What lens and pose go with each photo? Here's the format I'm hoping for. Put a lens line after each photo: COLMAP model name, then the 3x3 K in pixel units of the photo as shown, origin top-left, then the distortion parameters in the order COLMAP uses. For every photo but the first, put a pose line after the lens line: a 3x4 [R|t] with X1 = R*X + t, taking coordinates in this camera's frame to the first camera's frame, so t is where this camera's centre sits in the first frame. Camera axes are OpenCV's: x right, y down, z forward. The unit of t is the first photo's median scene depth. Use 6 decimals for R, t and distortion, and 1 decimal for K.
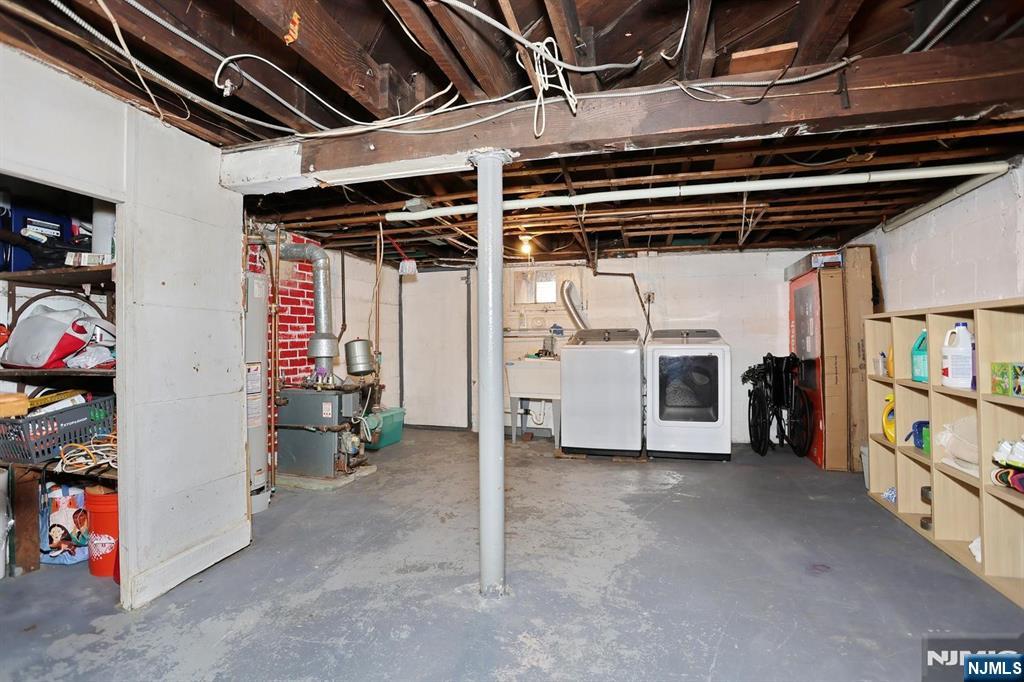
lens RADIAL K [[493.6, 0, 509.8], [0, 493.6, 339.7], [0, 0, 1]] dist [-0.031006, 0.001822]
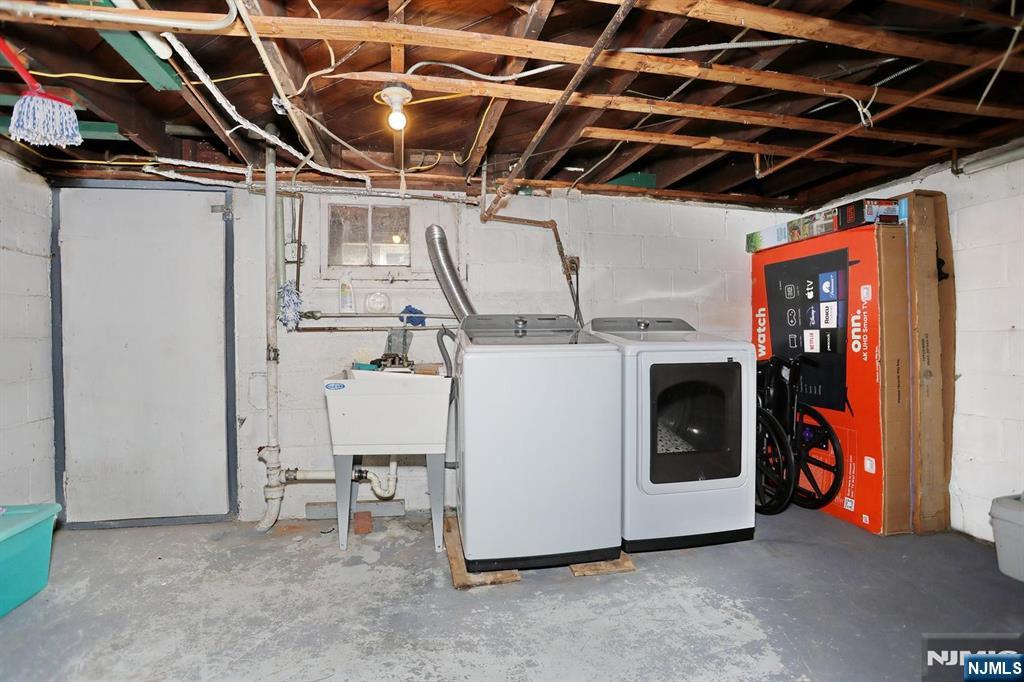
lens RADIAL K [[493.6, 0, 503.9], [0, 493.6, 339.4], [0, 0, 1]] dist [-0.031006, 0.001822]
pose [[0.889973, -0.007149, 0.455957, -0.077584], [0.000137, 0.999881, 0.015409, -0.003577], [-0.456013, -0.013651, 0.889868, 0.555931]]
